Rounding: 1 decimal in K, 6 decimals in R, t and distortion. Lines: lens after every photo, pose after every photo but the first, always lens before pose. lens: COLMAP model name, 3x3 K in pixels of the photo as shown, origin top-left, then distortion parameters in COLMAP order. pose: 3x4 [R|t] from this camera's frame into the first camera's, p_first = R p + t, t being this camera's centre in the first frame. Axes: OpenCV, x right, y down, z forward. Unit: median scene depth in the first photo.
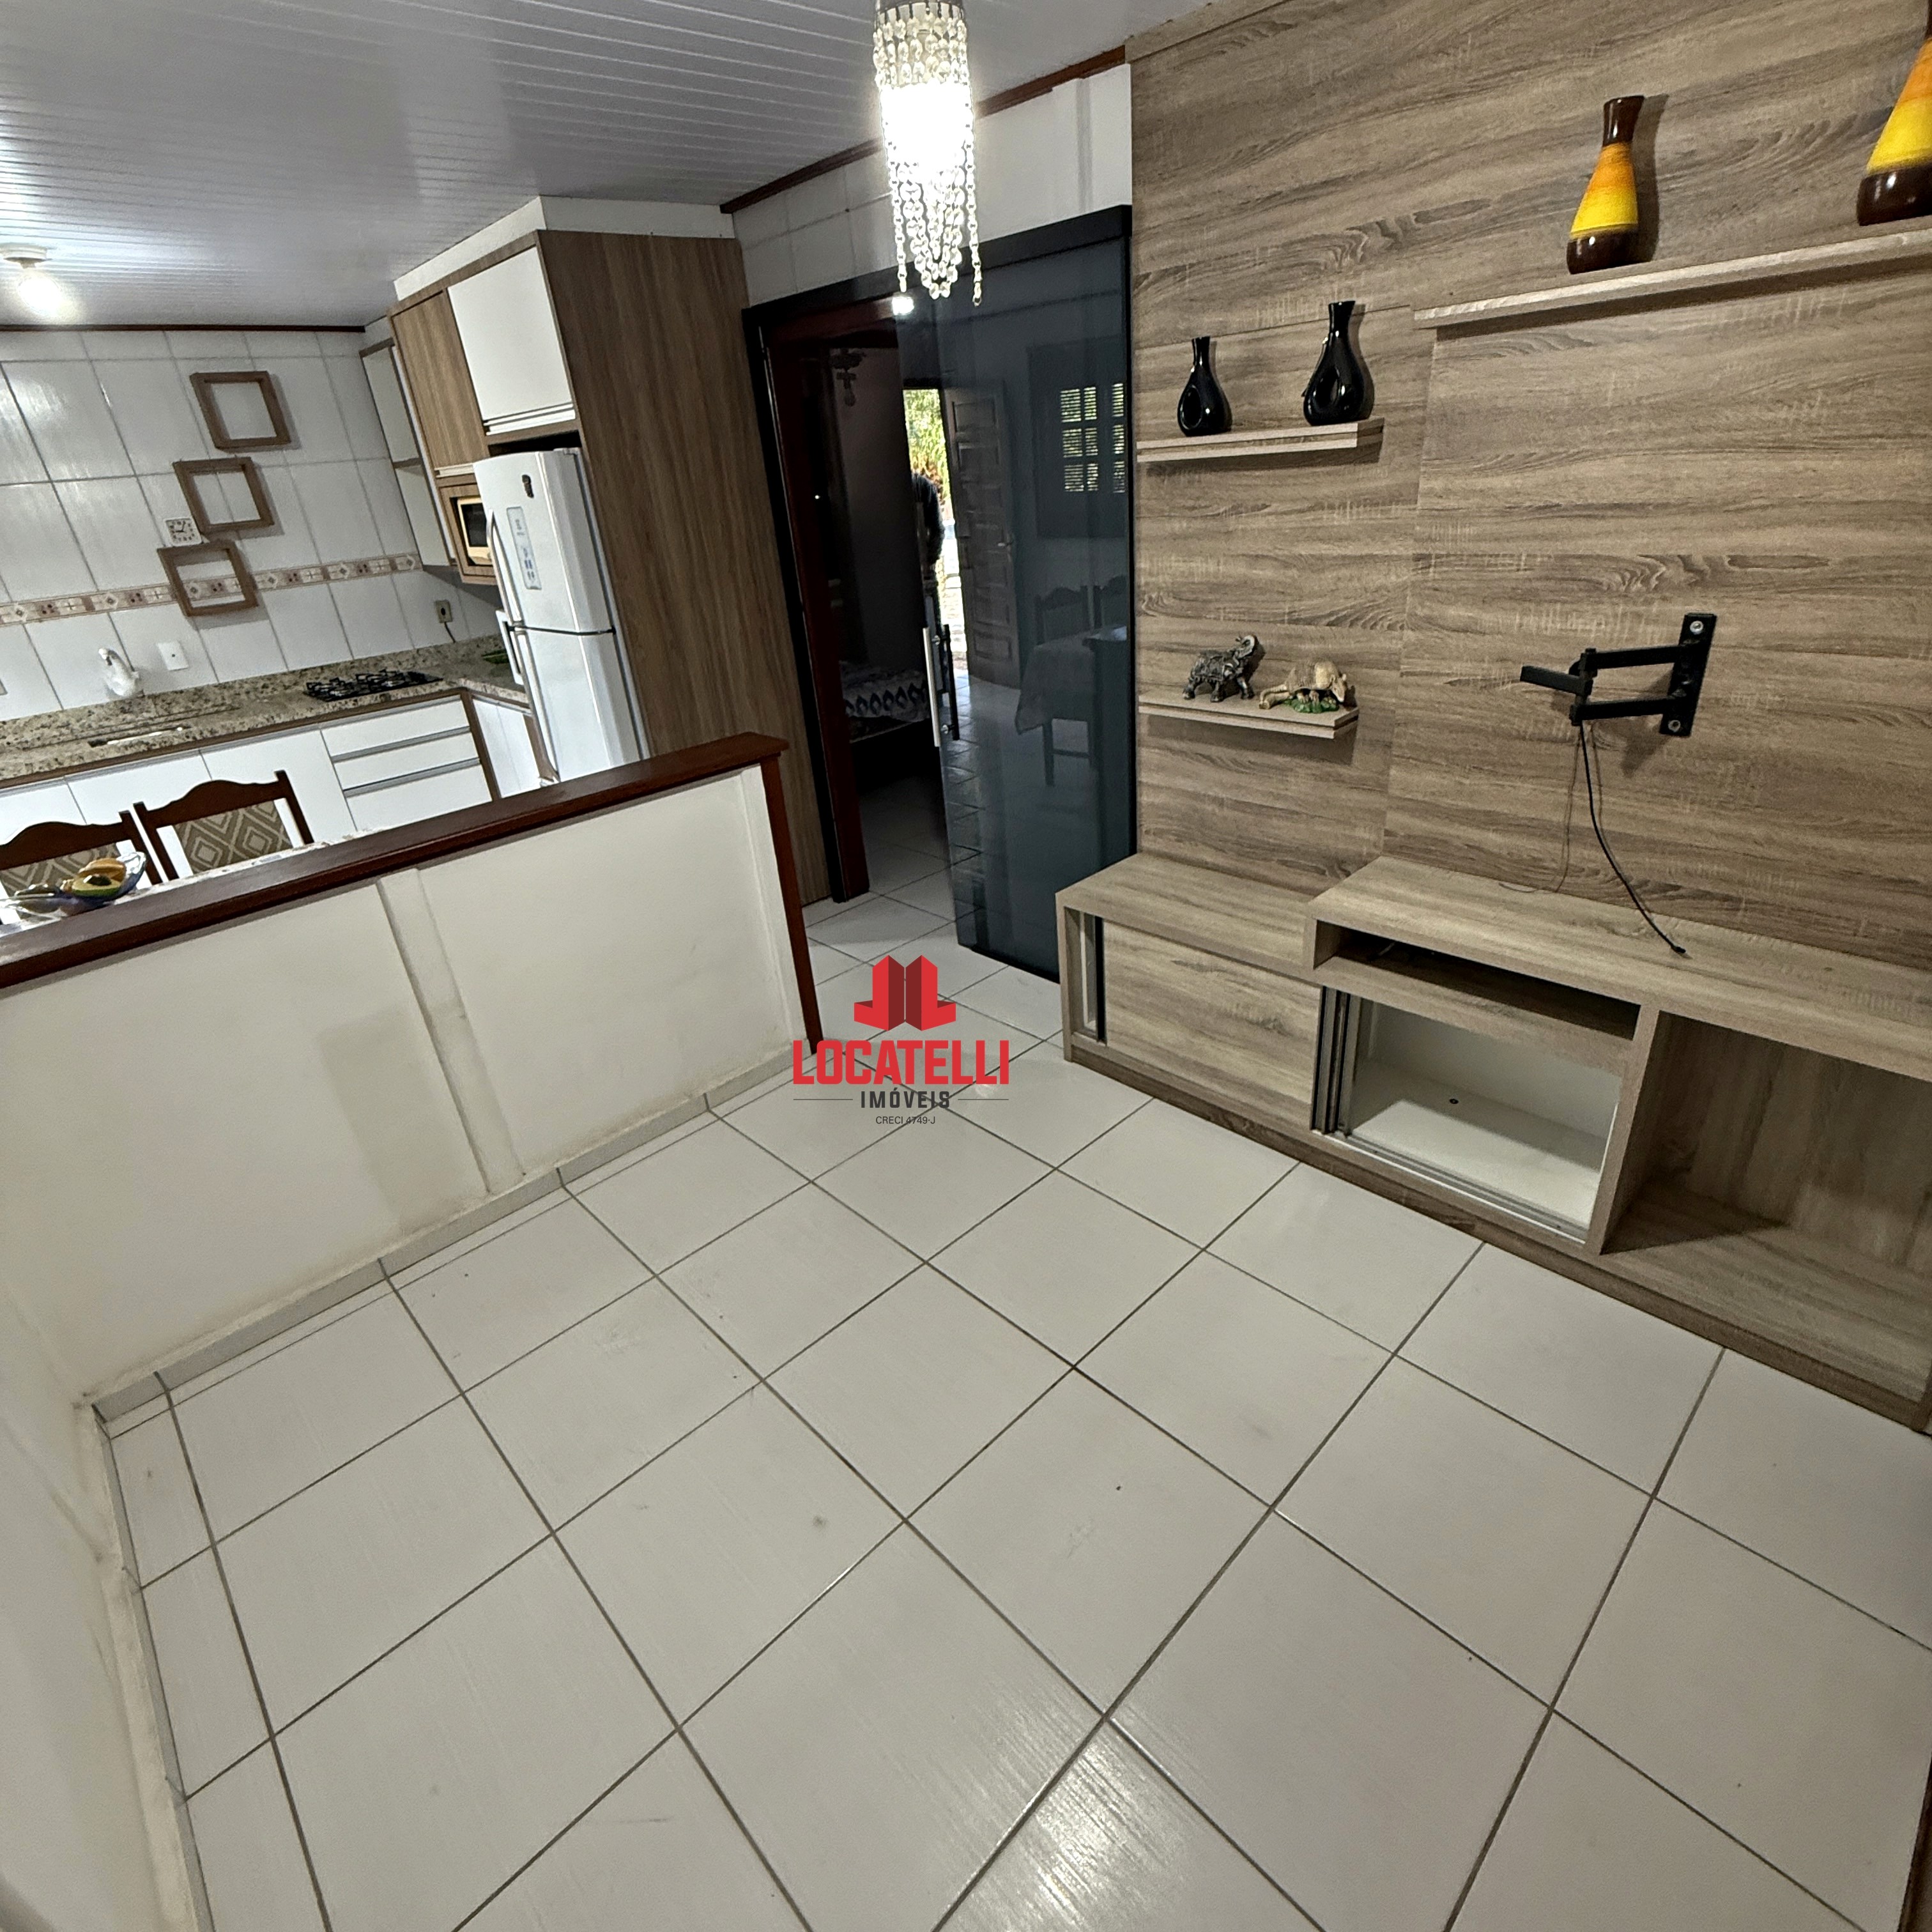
lens RADIAL K [[1023.4, 0, 964.7], [0, 1023.4, 958.3], [0, 0, 1]] dist [0.000954, -0.001921]
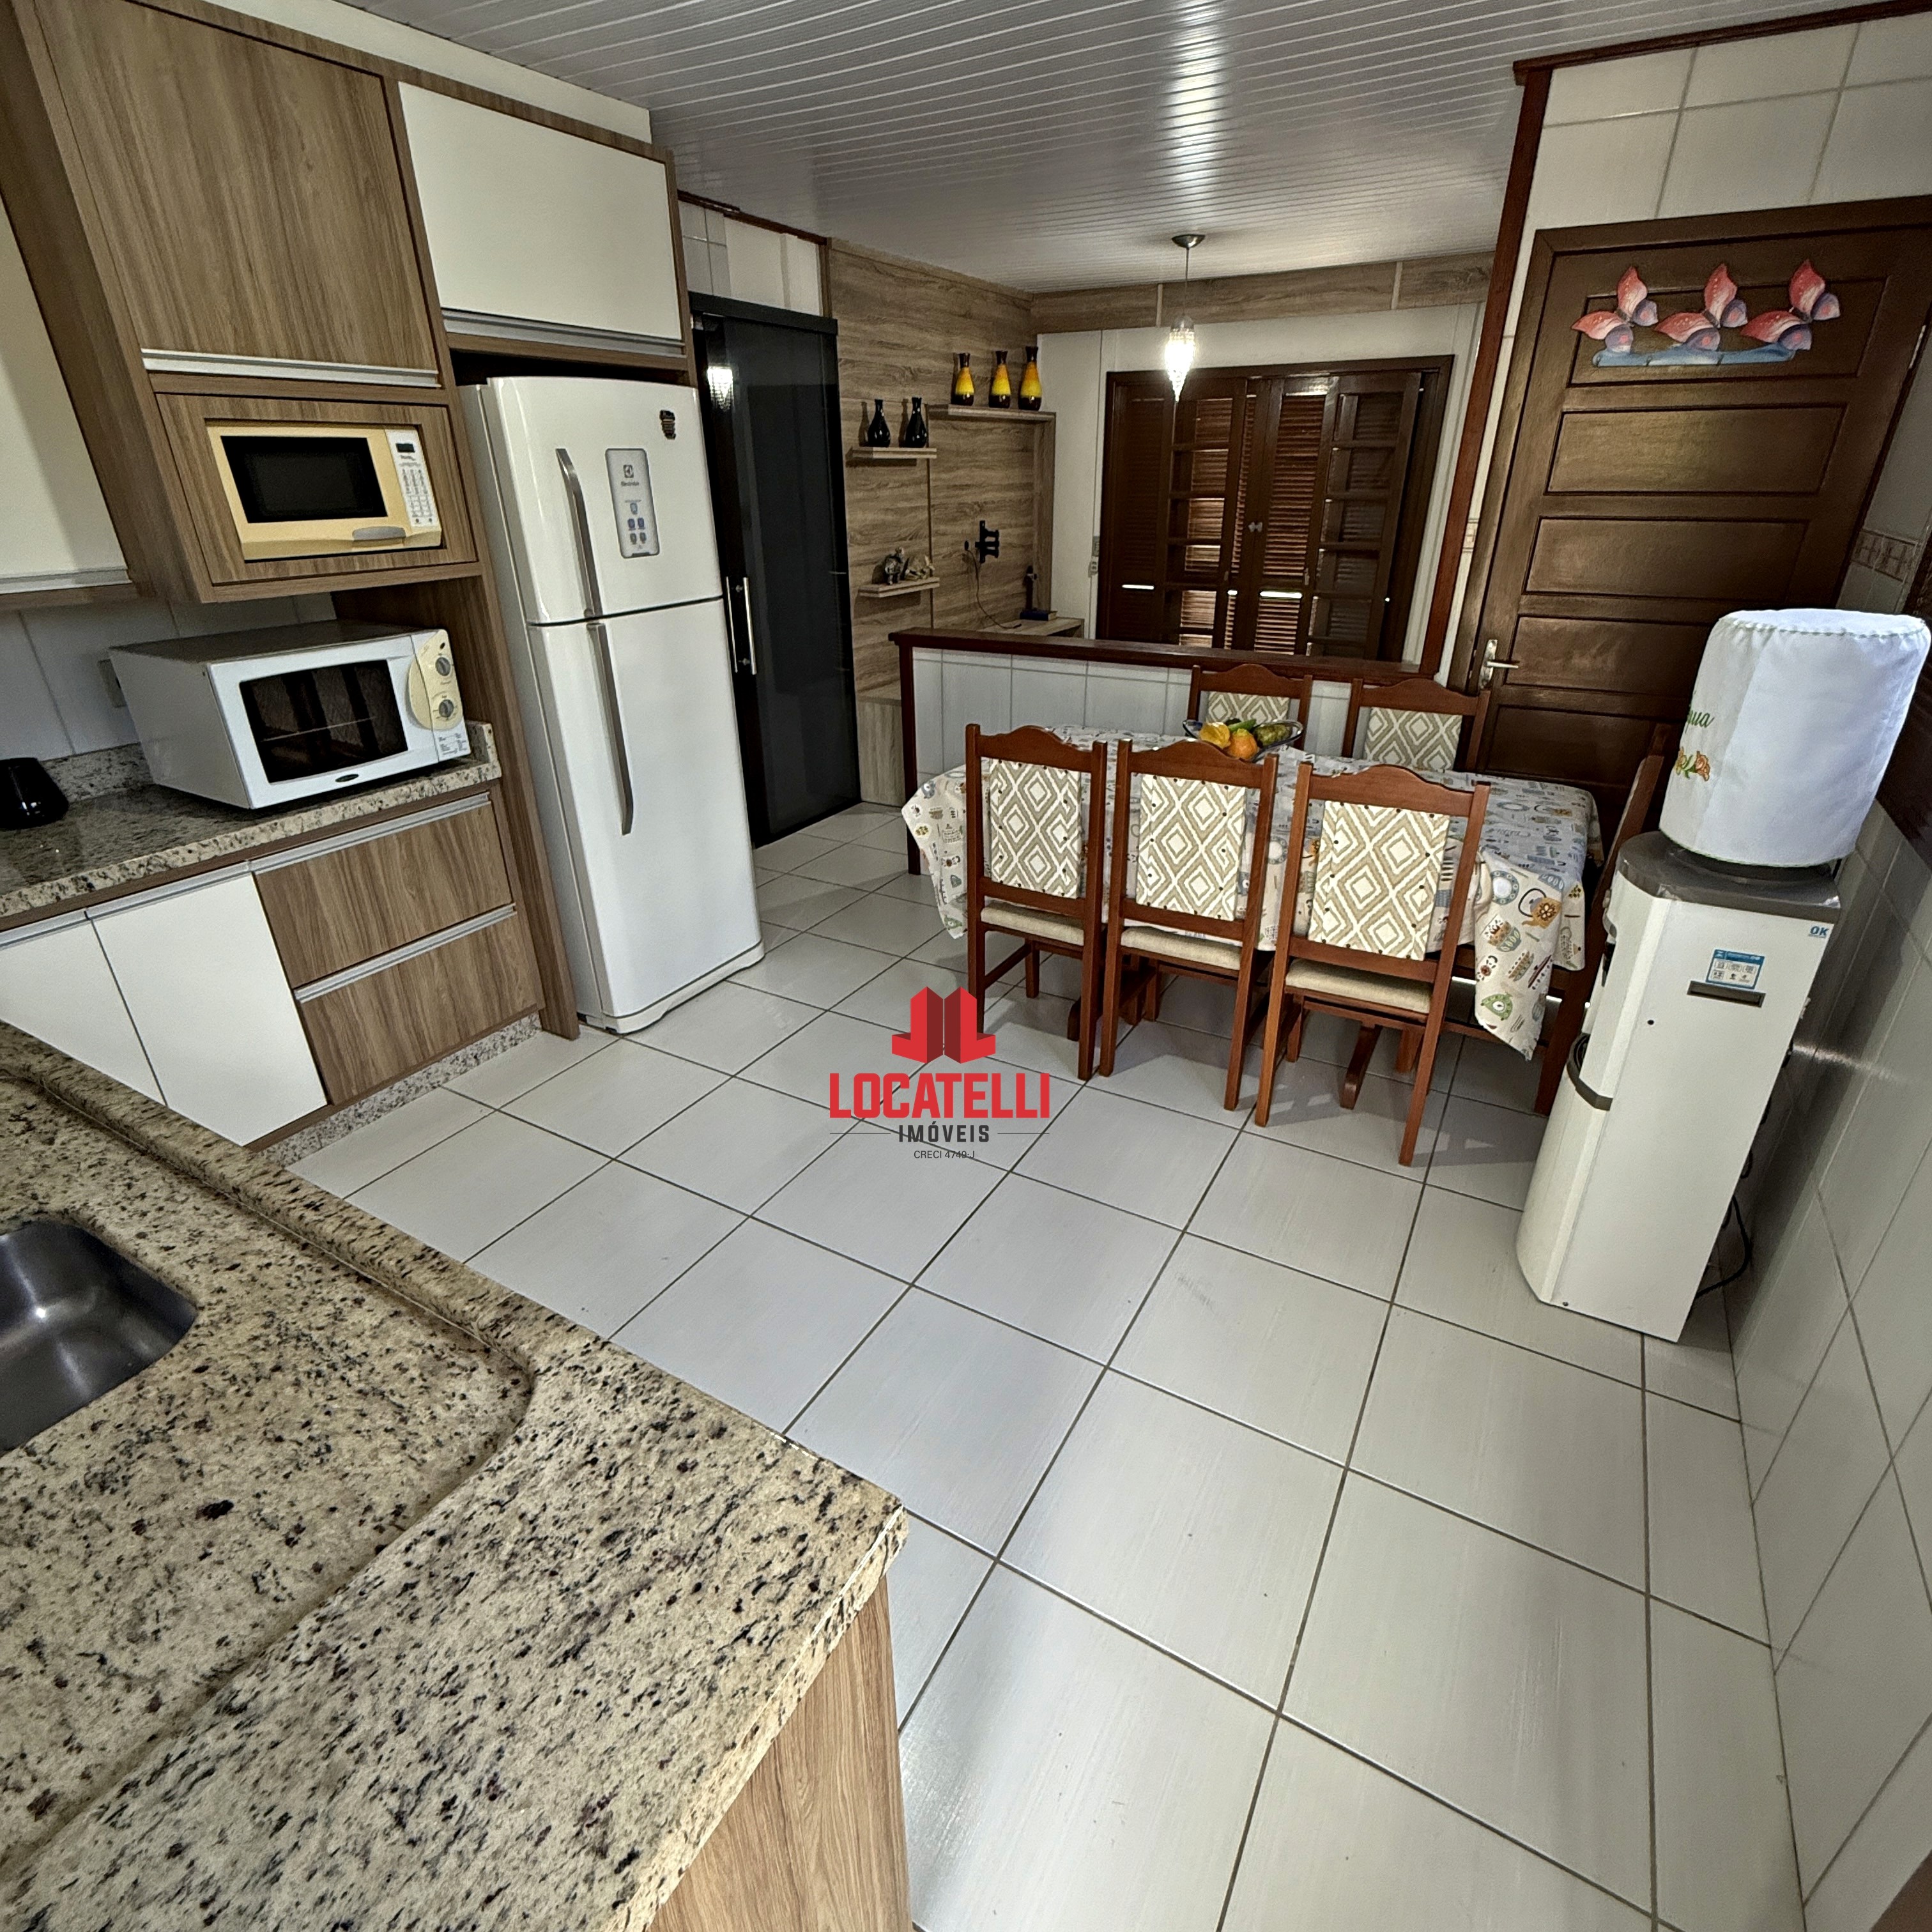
lens RADIAL K [[1023.4, 0, 968.3], [0, 1023.4, 954.8], [0, 0, 1]] dist [0.000954, -0.001921]
pose [[-0.280386, -0.336137, 0.899108, -1.005906], [0.454558, 0.778500, 0.432800, -0.271918], [-0.845435, 0.530048, -0.065487, 0.780974]]
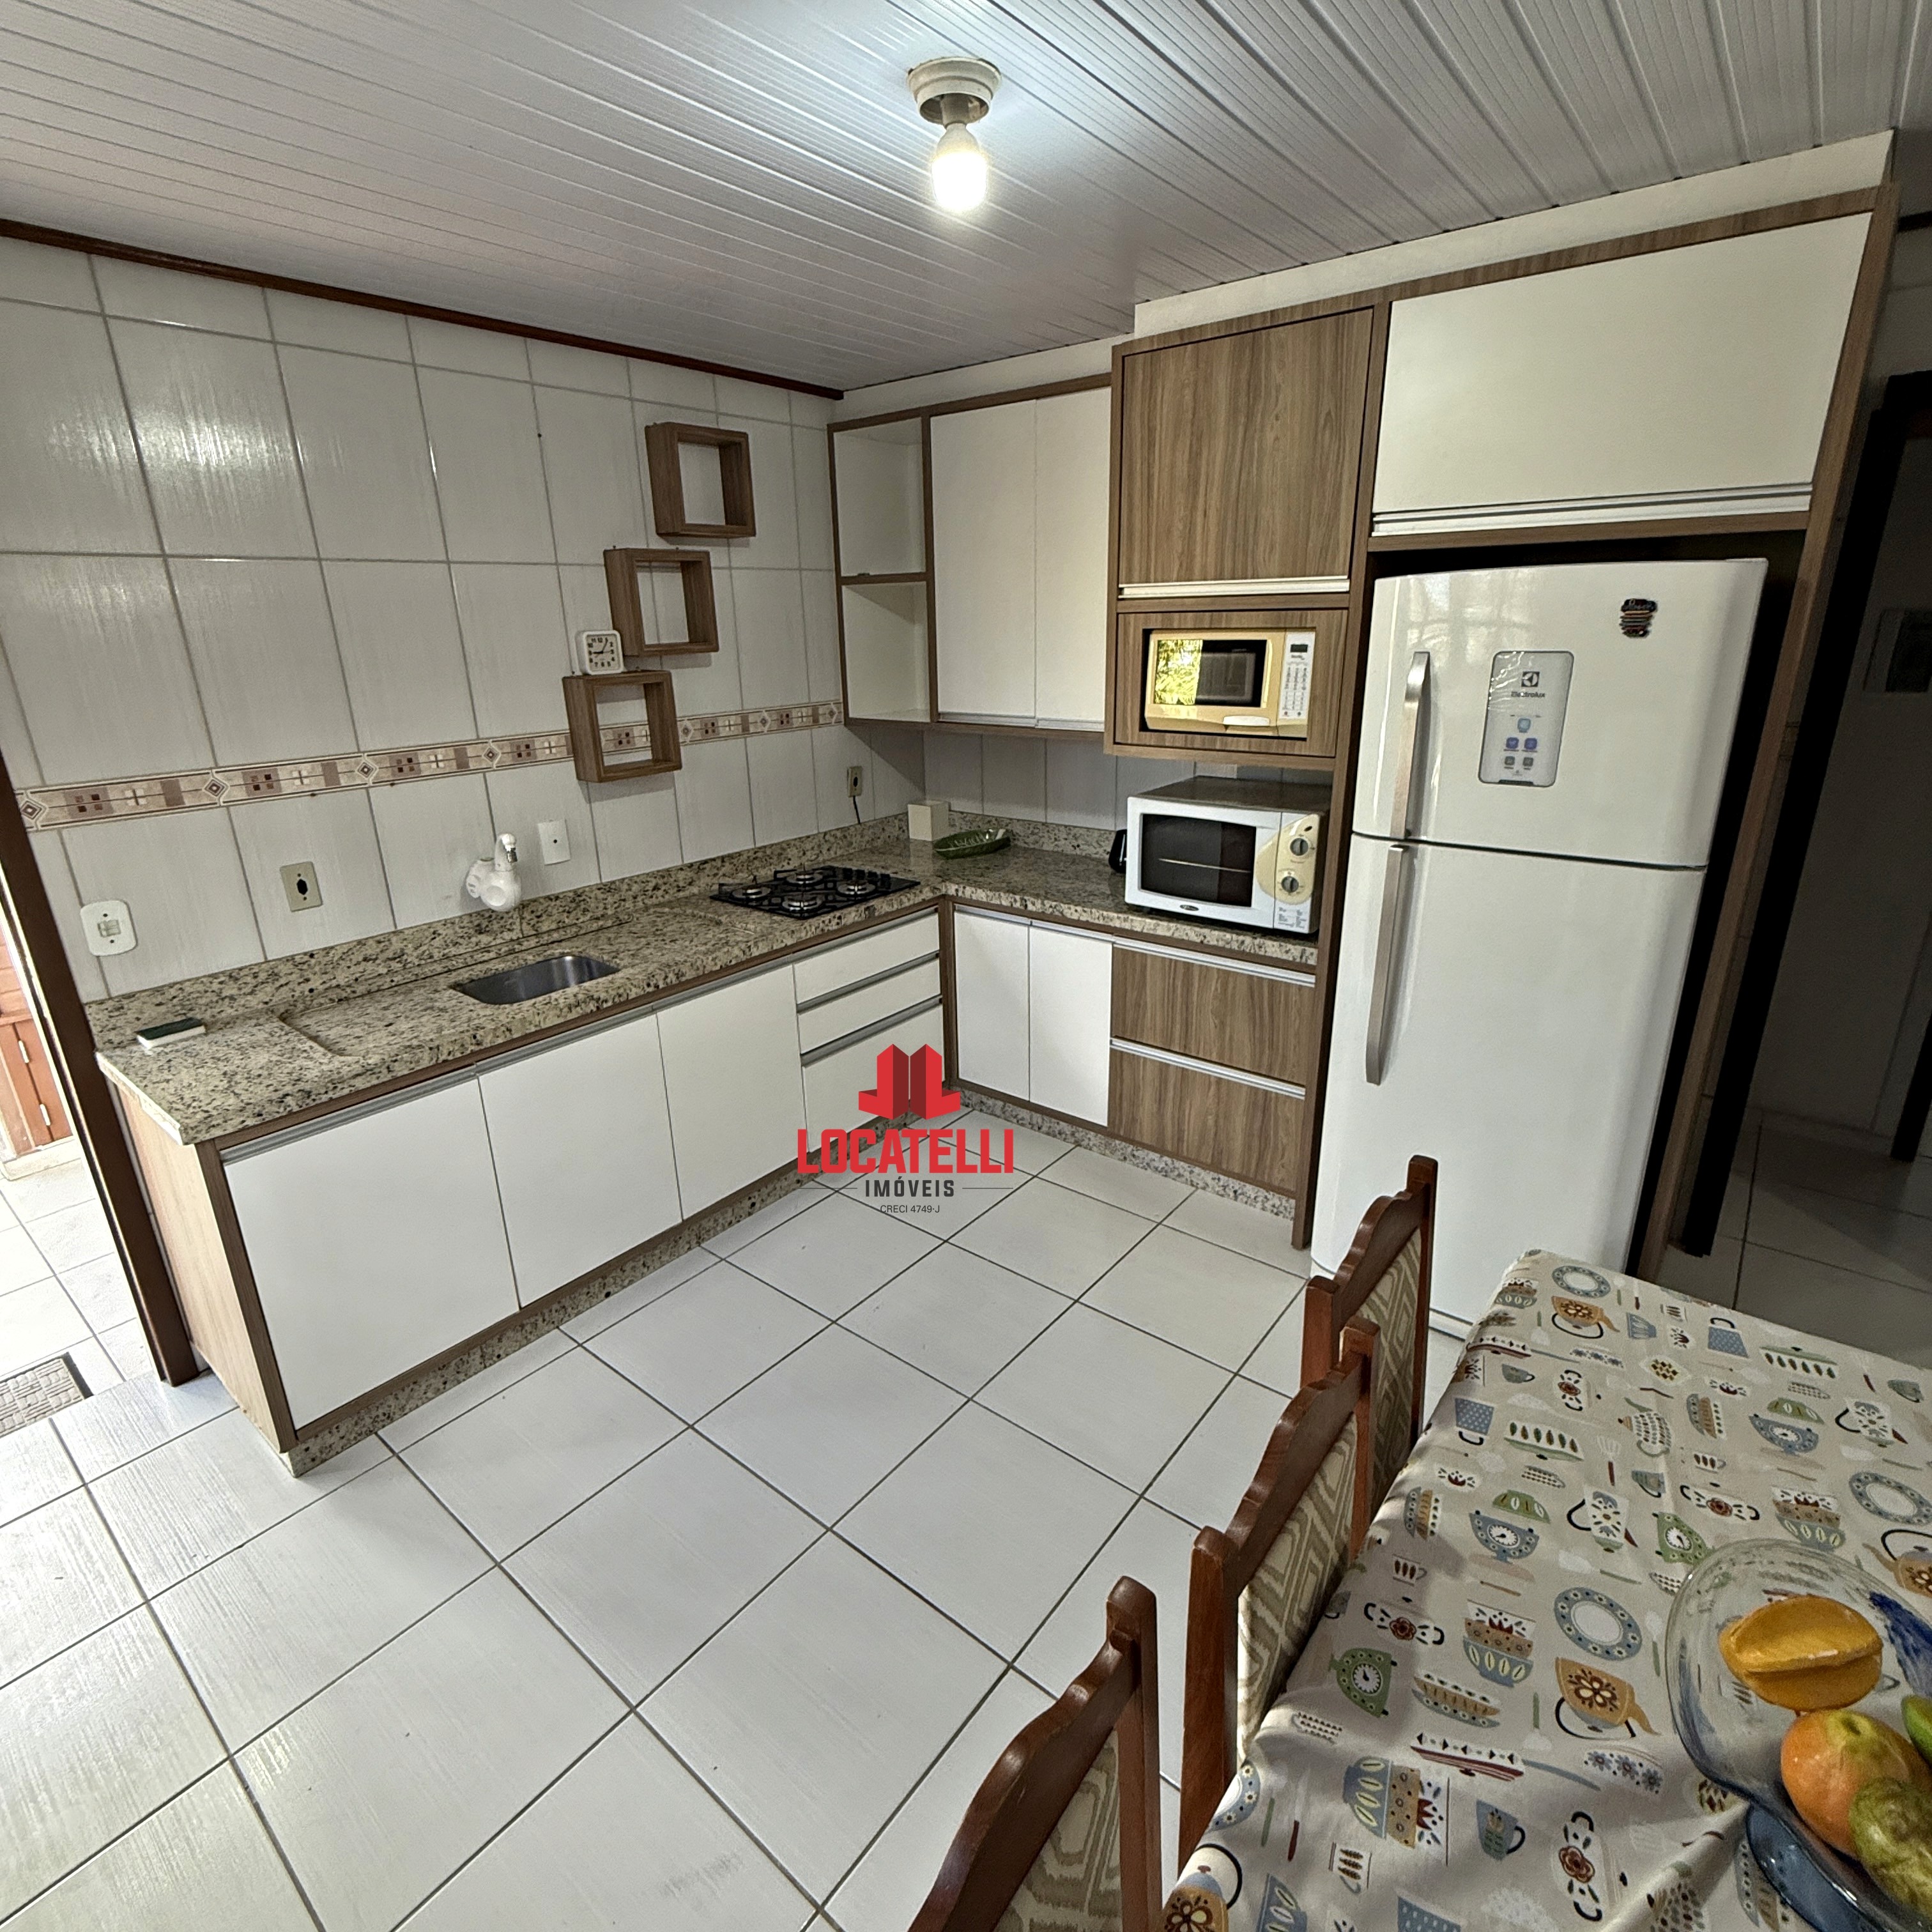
lens RADIAL K [[1023.4, 0, 962.3], [0, 1023.4, 953.3], [0, 0, 1]] dist [0.000954, -0.001921]
pose [[0.989922, 0.017184, 0.140567, -0.632244], [0.003626, 0.989209, -0.146467, -0.140300], [-0.141567, 0.145500, 0.979177, 0.376555]]
